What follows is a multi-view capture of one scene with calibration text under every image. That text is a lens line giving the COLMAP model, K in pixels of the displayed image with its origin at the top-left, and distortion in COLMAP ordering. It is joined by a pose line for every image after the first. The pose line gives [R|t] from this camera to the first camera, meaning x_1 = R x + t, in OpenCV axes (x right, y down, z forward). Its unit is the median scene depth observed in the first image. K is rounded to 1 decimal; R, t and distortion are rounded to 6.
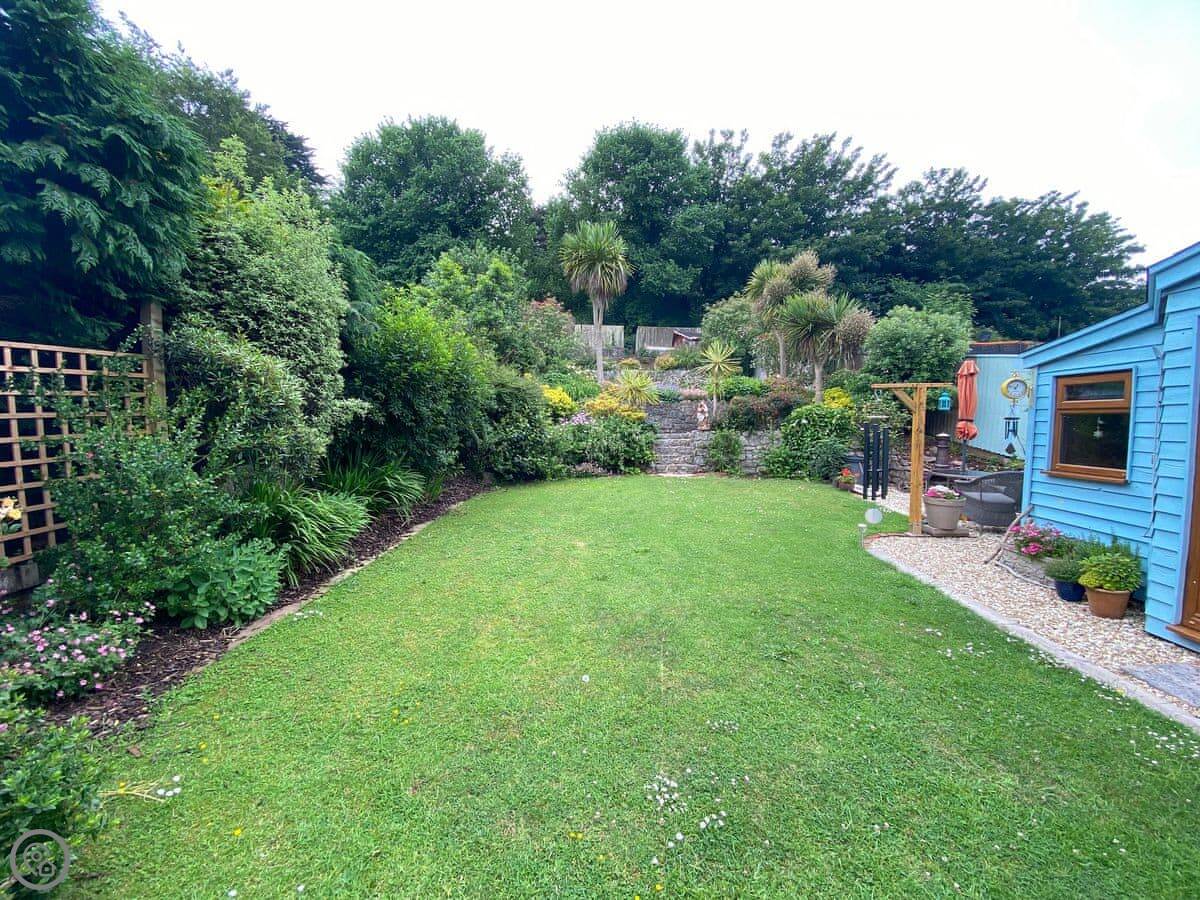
lens RADIAL K [[490.4, 0, 597.8], [0, 490.4, 454.0], [0, 0, 1]] dist [0.007144, -0.012153]
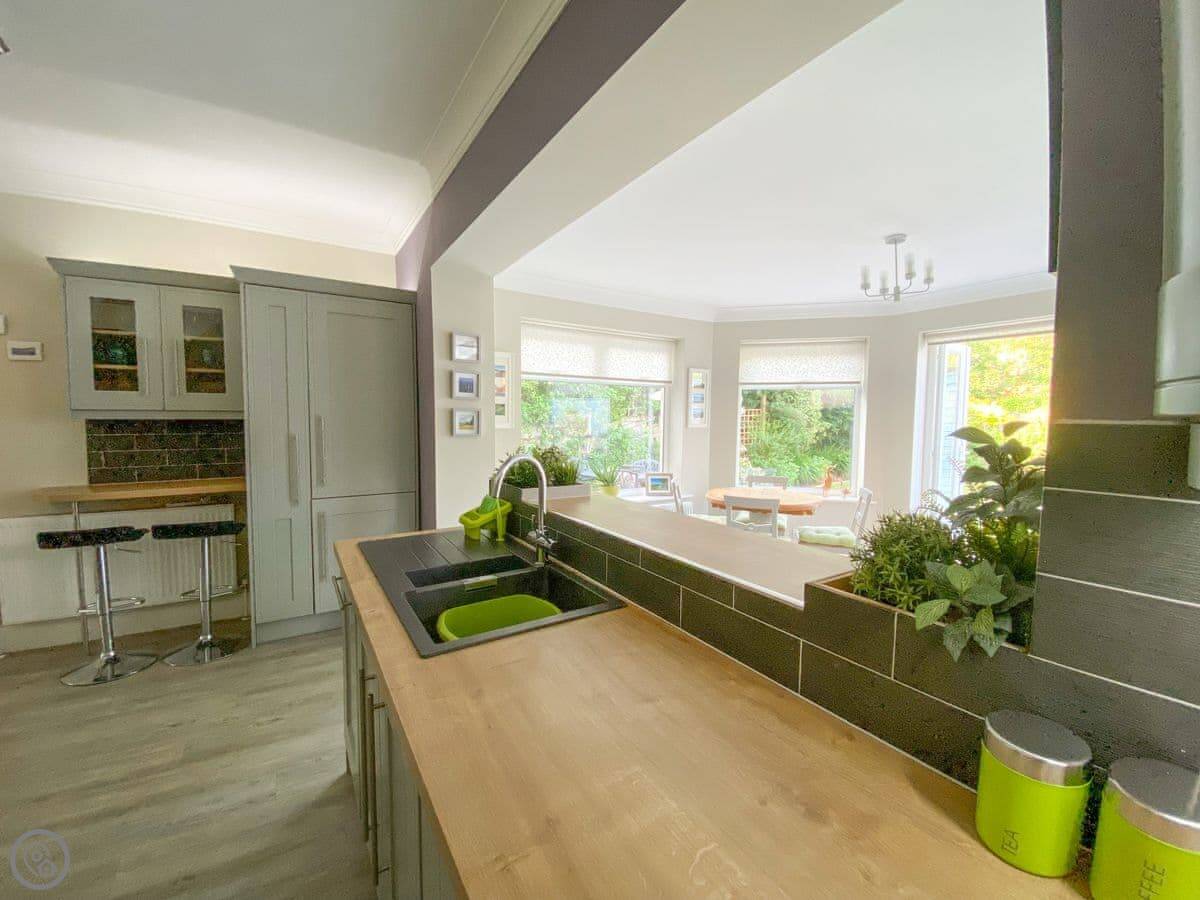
lens RADIAL K [[490.4, 0, 595.6], [0, 490.4, 448.5], [0, 0, 1]] dist [0.007144, -0.012153]
pose [[0.582076, 0.060575, -0.810875, 0.798636], [-0.066389, 0.997432, 0.026855, 0.035330], [0.810420, 0.038202, 0.584603, -1.307723]]
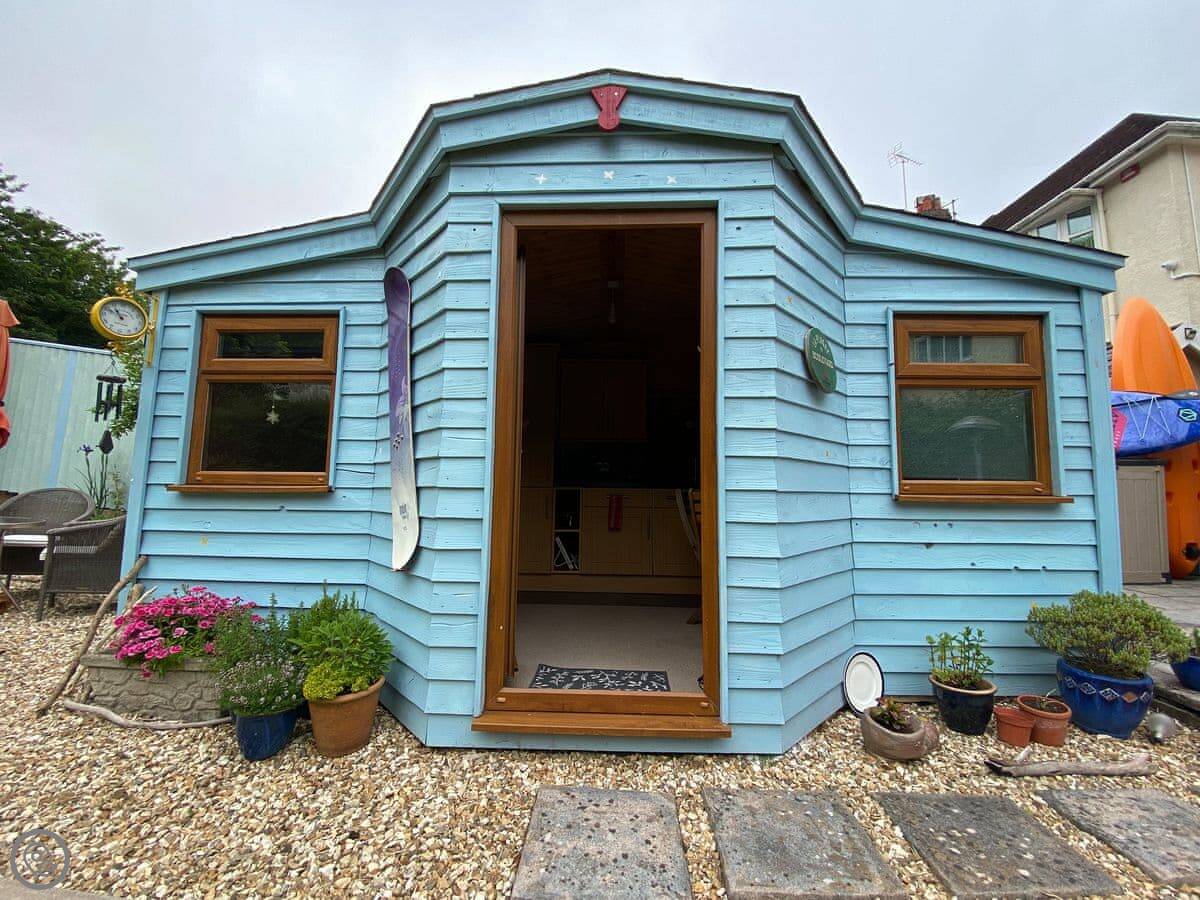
lens RADIAL K [[490.4, 0, 600.6], [0, 490.4, 453.2], [0, 0, 1]] dist [0.007144, -0.012153]
pose [[-0.007502, 0.099608, 0.994999, 0.370056], [0.051242, 0.993758, -0.099097, 0.071192], [-0.998658, 0.050243, -0.012560, 0.525448]]
